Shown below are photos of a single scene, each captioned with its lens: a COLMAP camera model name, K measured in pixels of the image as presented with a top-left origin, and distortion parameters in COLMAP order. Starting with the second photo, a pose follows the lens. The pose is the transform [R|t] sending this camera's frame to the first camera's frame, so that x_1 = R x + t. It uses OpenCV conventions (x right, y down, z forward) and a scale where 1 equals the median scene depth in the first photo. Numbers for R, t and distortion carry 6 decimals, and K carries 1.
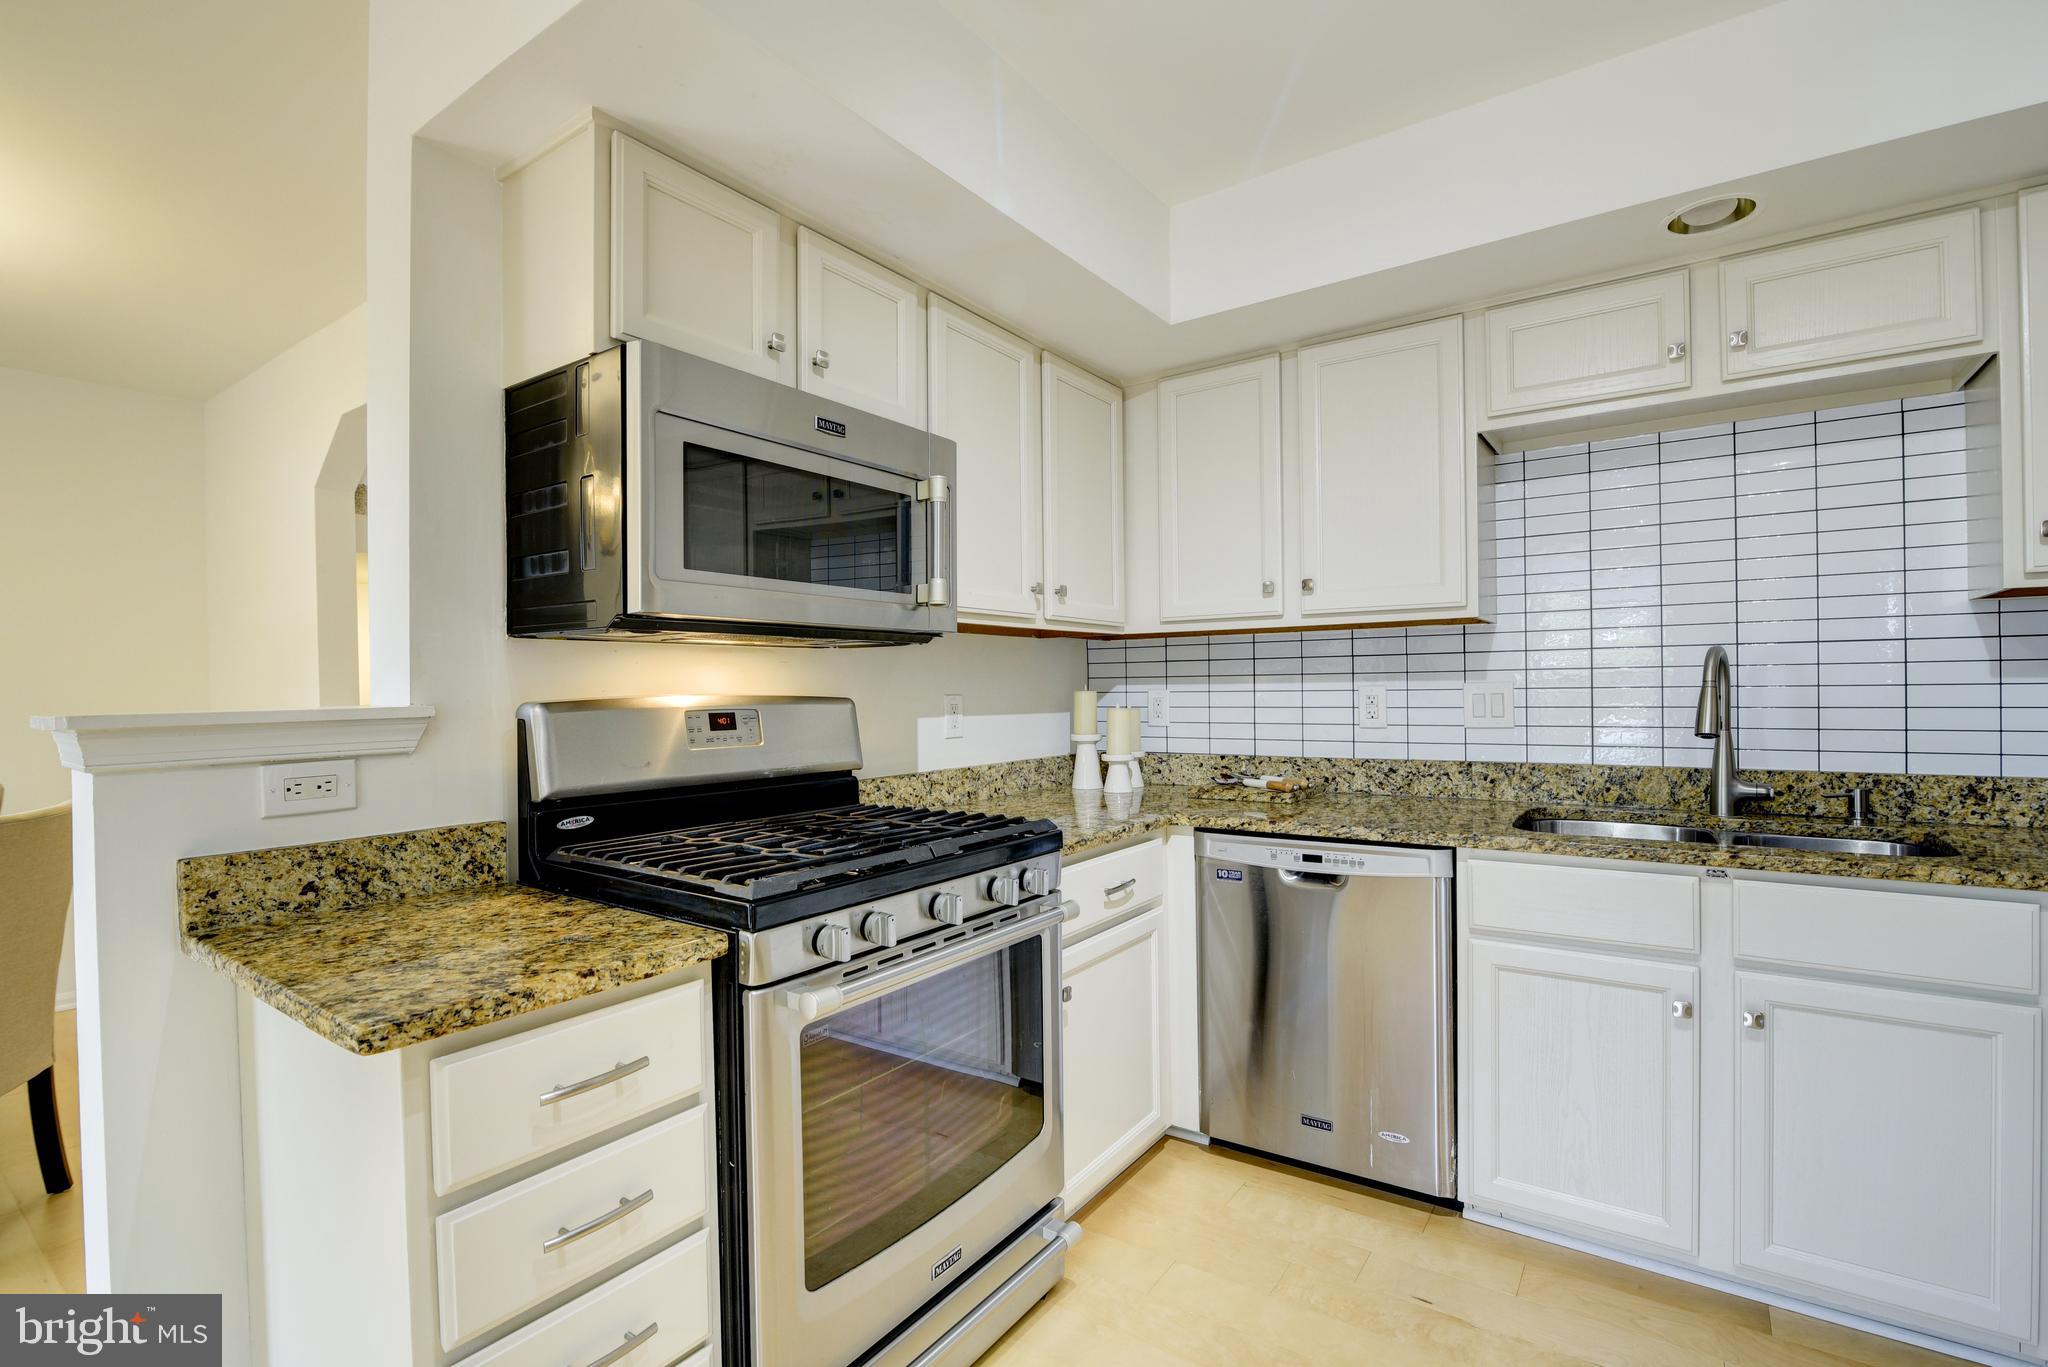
lens RADIAL K [[934.7, 0, 1039.8], [0, 934.7, 690.4], [0, 0, 1]] dist [-0.018717, 0.001124]
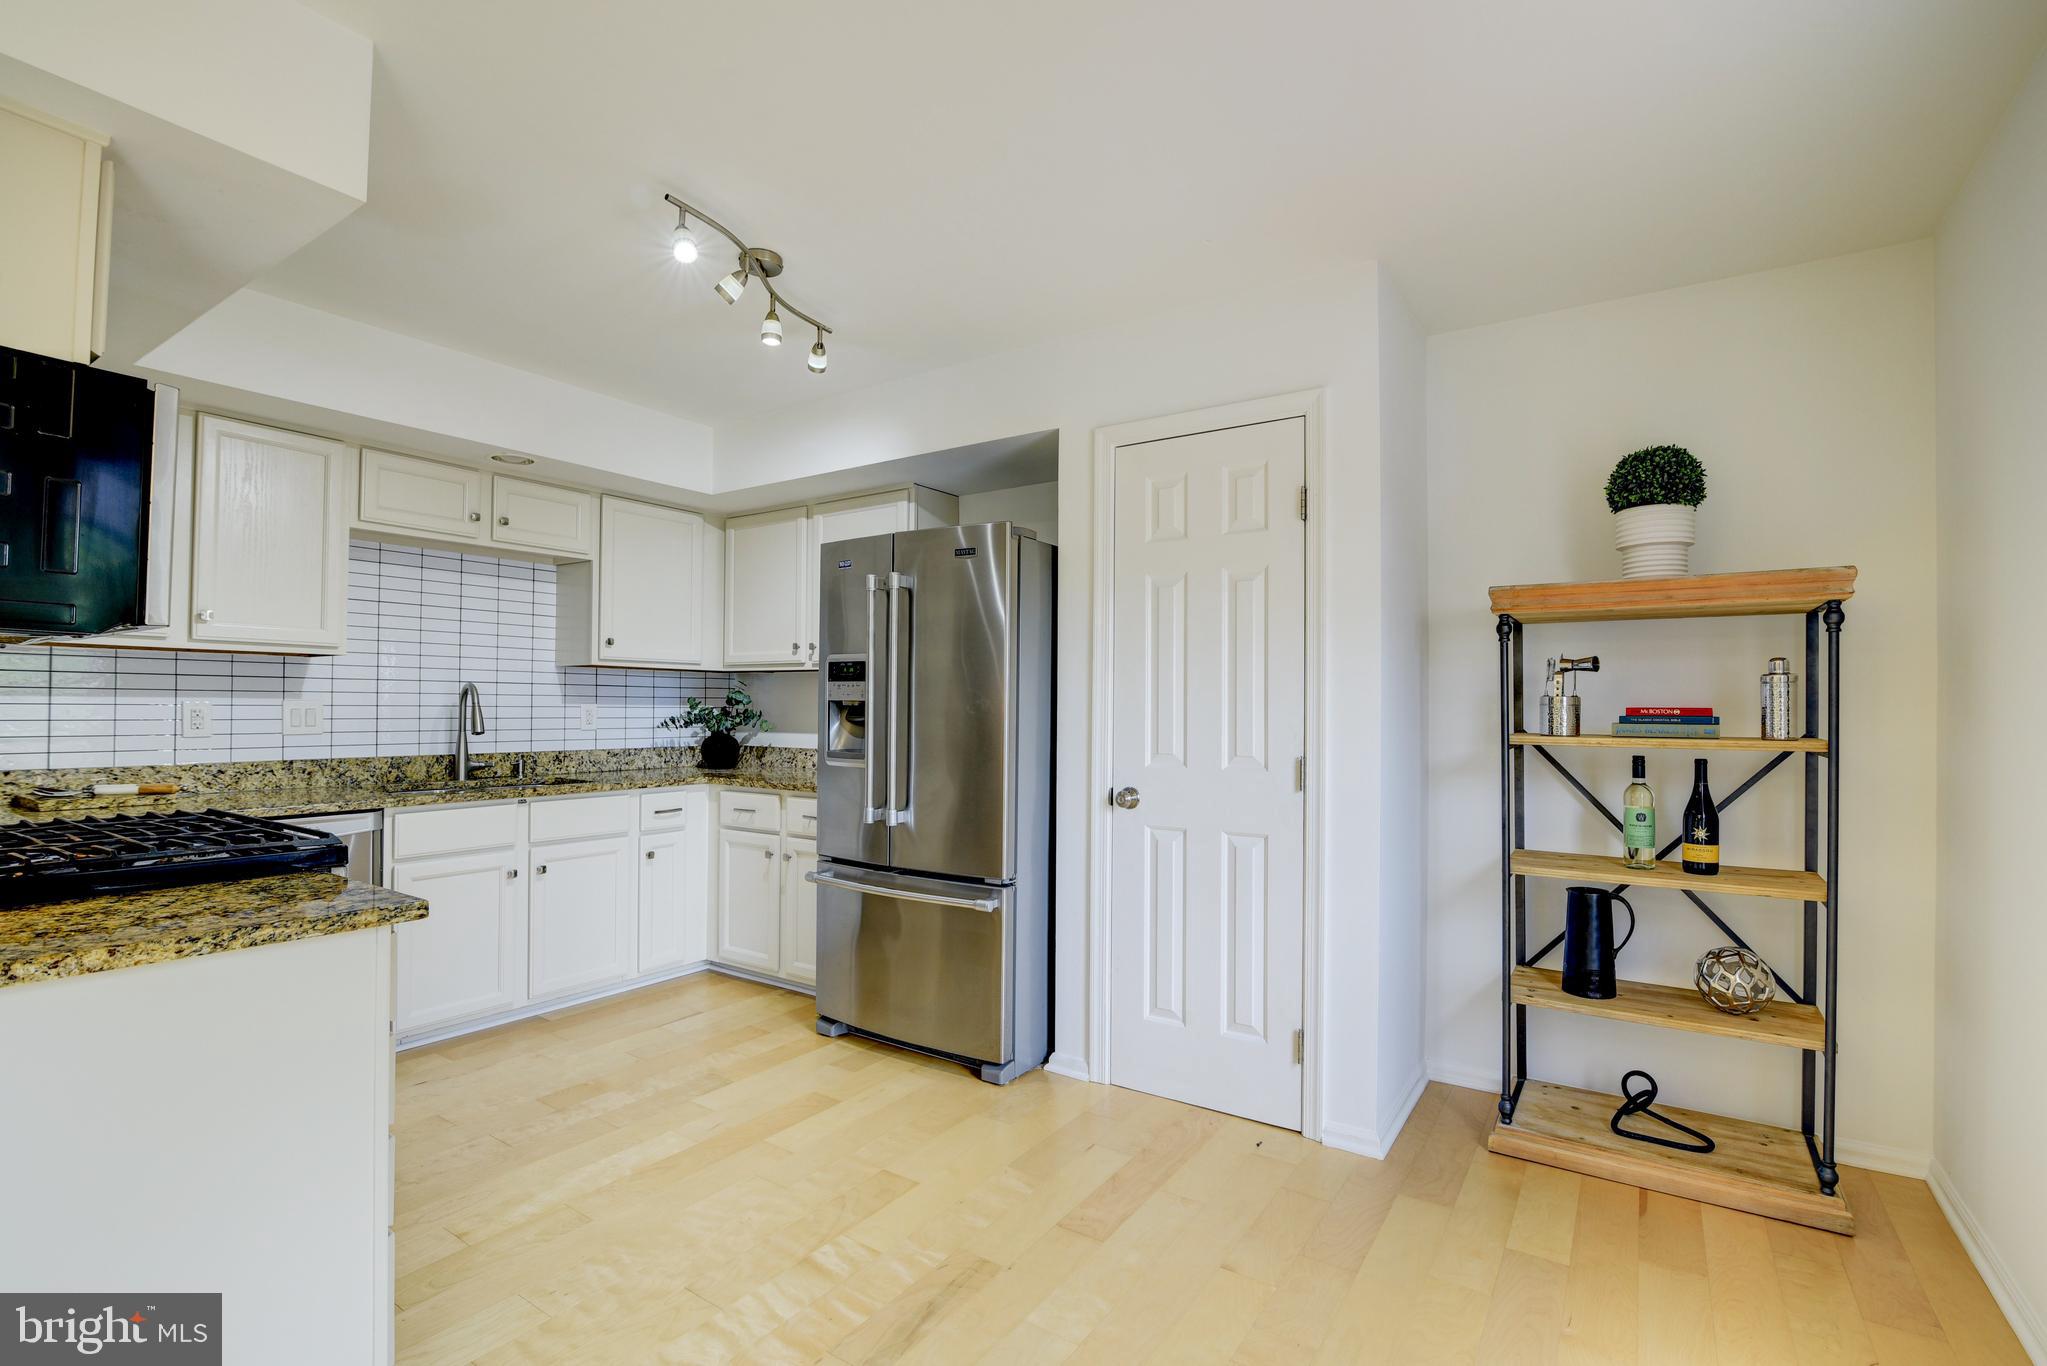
lens RADIAL K [[934.2, 0, 1018.9], [0, 934.2, 697.5], [0, 0, 1]] dist [-0.018717, 0.001124]
pose [[-0.019926, 0.023850, 0.999517, -0.951282], [-0.005153, 0.999700, -0.023957, 0.014700], [-0.999788, -0.005628, -0.019797, -0.008934]]
